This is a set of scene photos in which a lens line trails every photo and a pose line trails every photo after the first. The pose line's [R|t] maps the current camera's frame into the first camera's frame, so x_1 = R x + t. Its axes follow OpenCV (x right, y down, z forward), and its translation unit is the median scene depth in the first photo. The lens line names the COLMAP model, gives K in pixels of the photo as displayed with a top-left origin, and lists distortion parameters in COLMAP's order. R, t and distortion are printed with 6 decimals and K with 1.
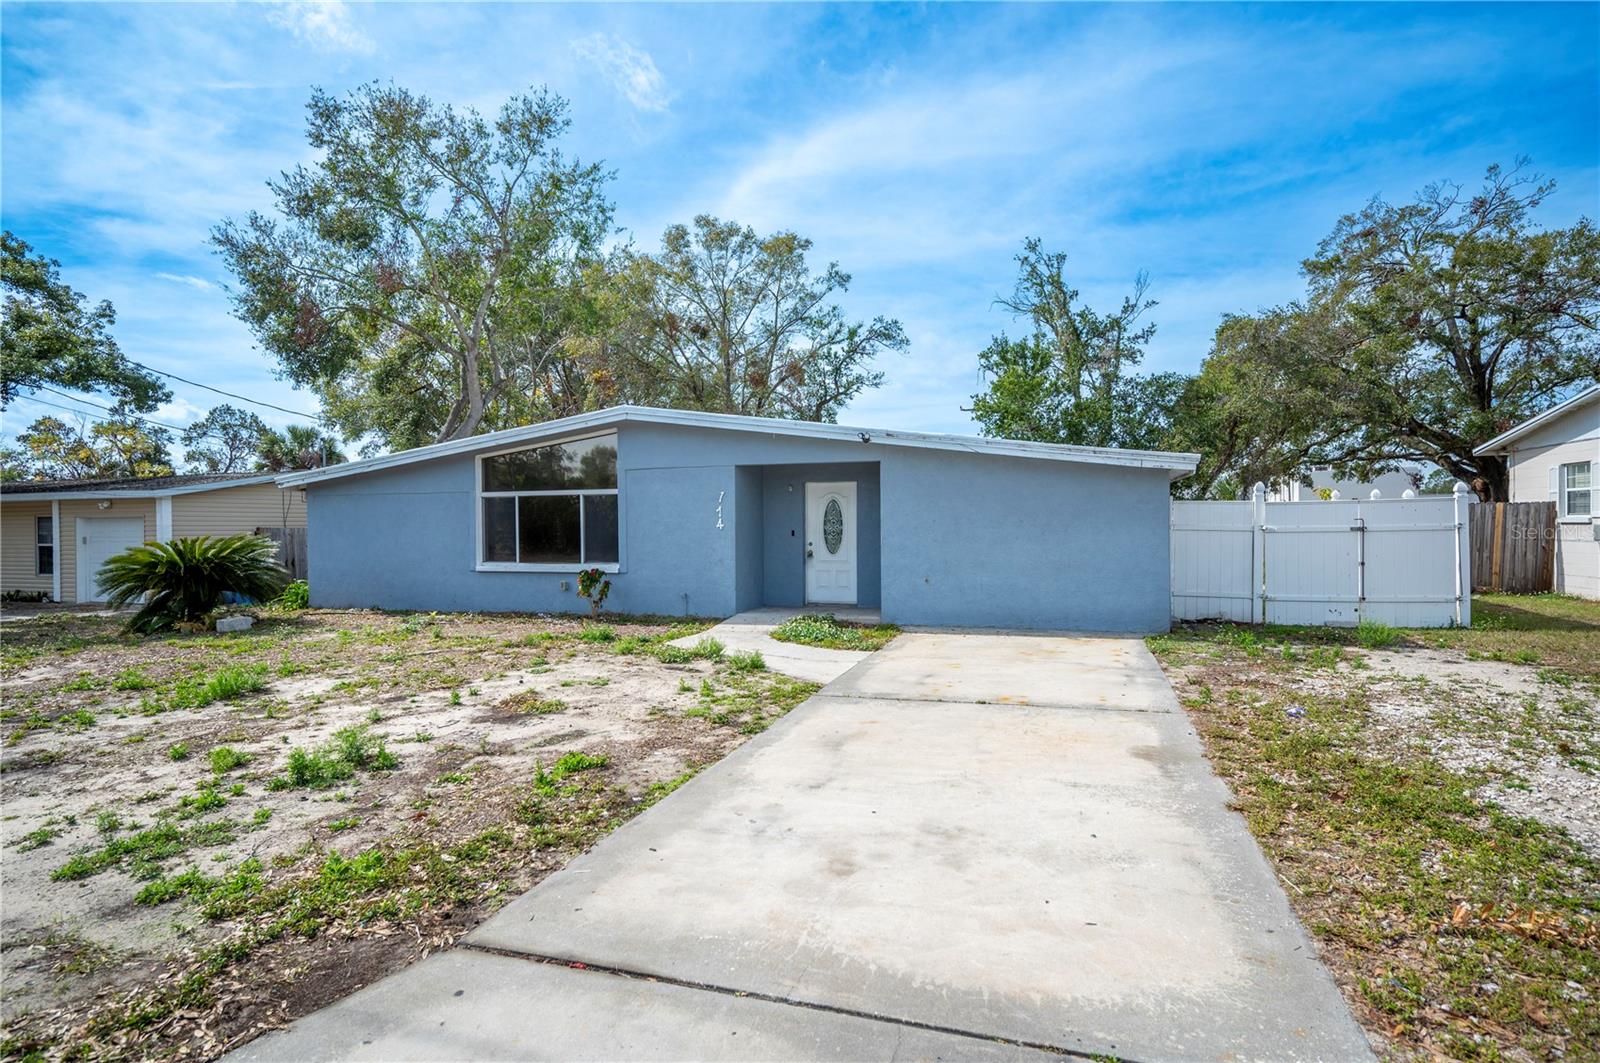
lens RADIAL K [[794.8, 0, 801.0], [0, 794.8, 531.9], [0, 0, 1]] dist [0.002942, -0.001999]
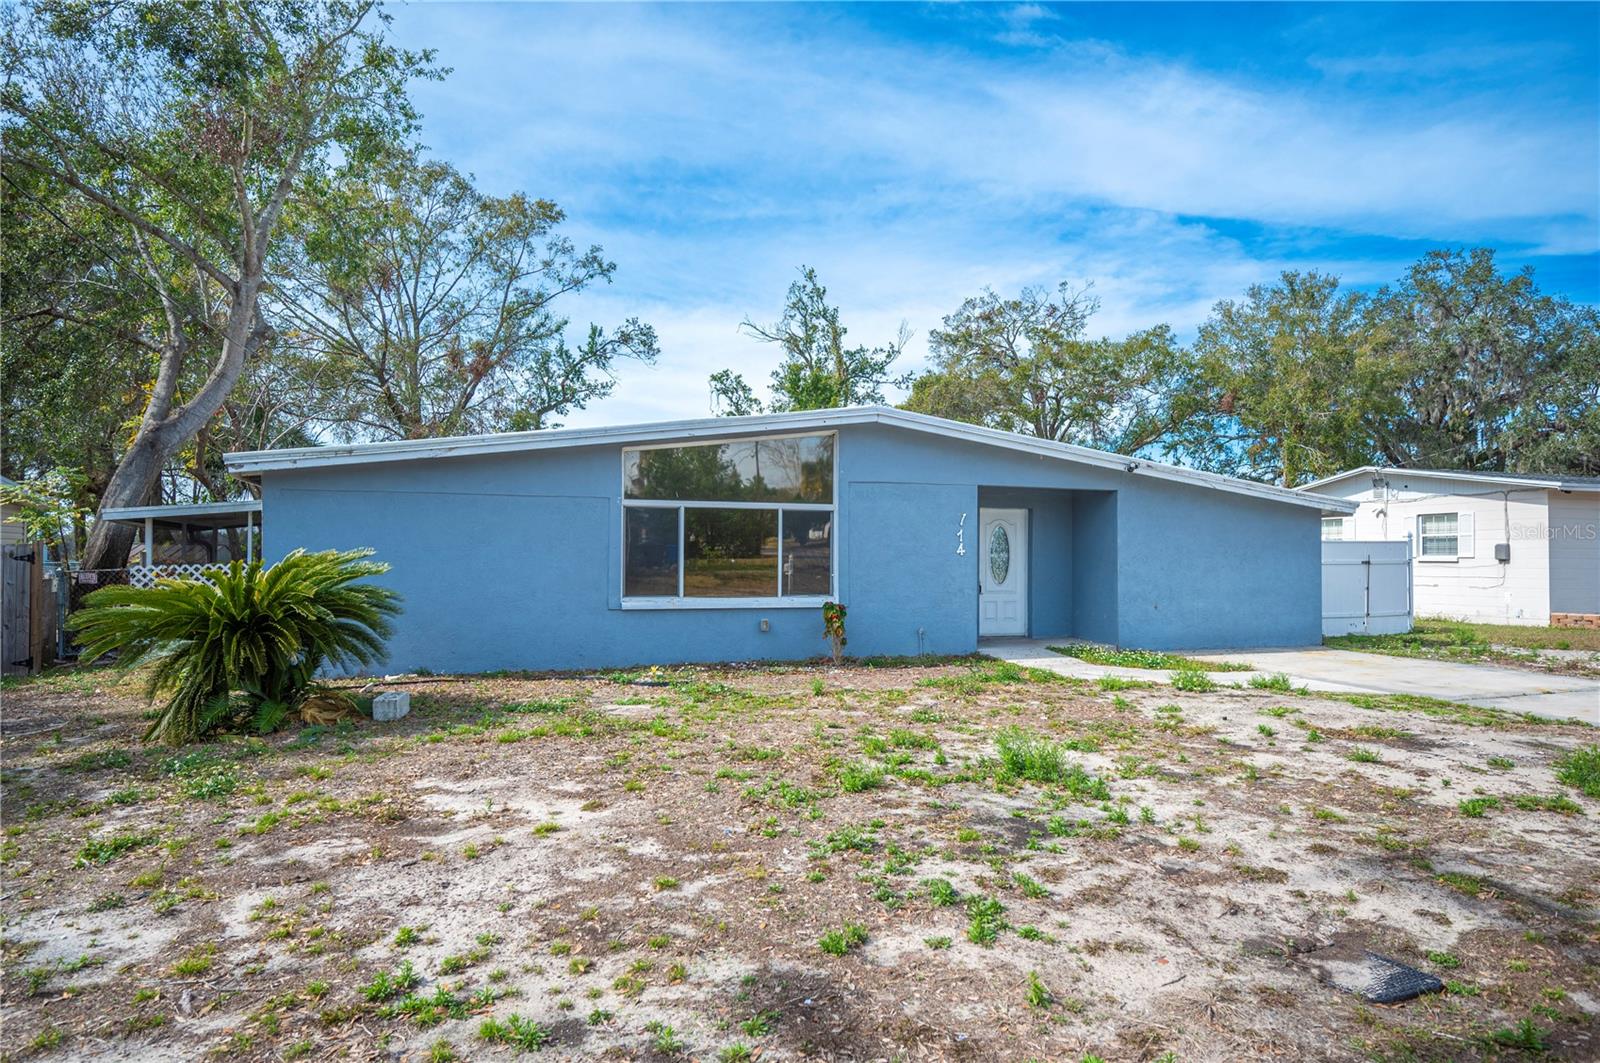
lens RADIAL K [[921.0, 0, 801.5], [0, 921.0, 538.8], [0, 0, 1]] dist [0.045835, 0.004206]
pose [[0.810647, 0.026551, 0.584933, -0.379750], [-0.001906, 0.999086, -0.042708, 0.009806], [-0.585532, 0.033507, 0.809956, 0.105540]]
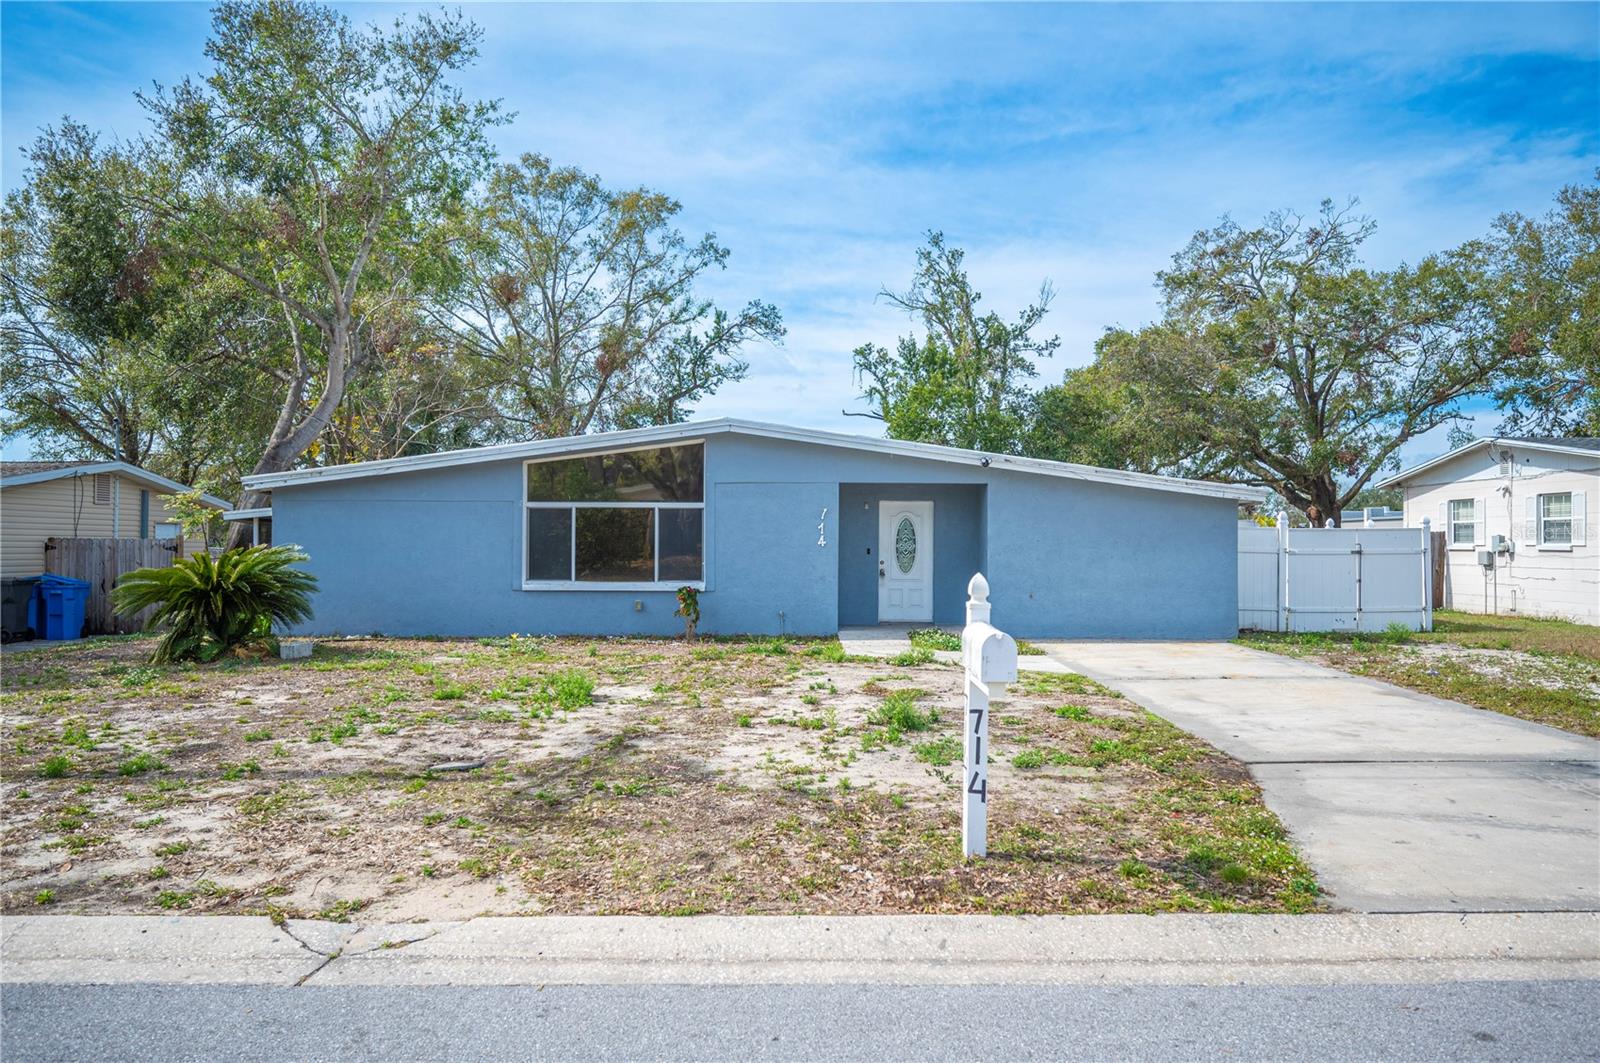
lens RADIAL K [[1063.9, 0, 799.6], [0, 1063.9, 535.2], [0, 0, 1]] dist [-0.008354, 0.007595]
pose [[0.953438, 0.015032, 0.301214, -0.227561], [-0.009057, 0.999734, -0.021223, 0.004765], [-0.301453, 0.017507, 0.953320, -0.109404]]
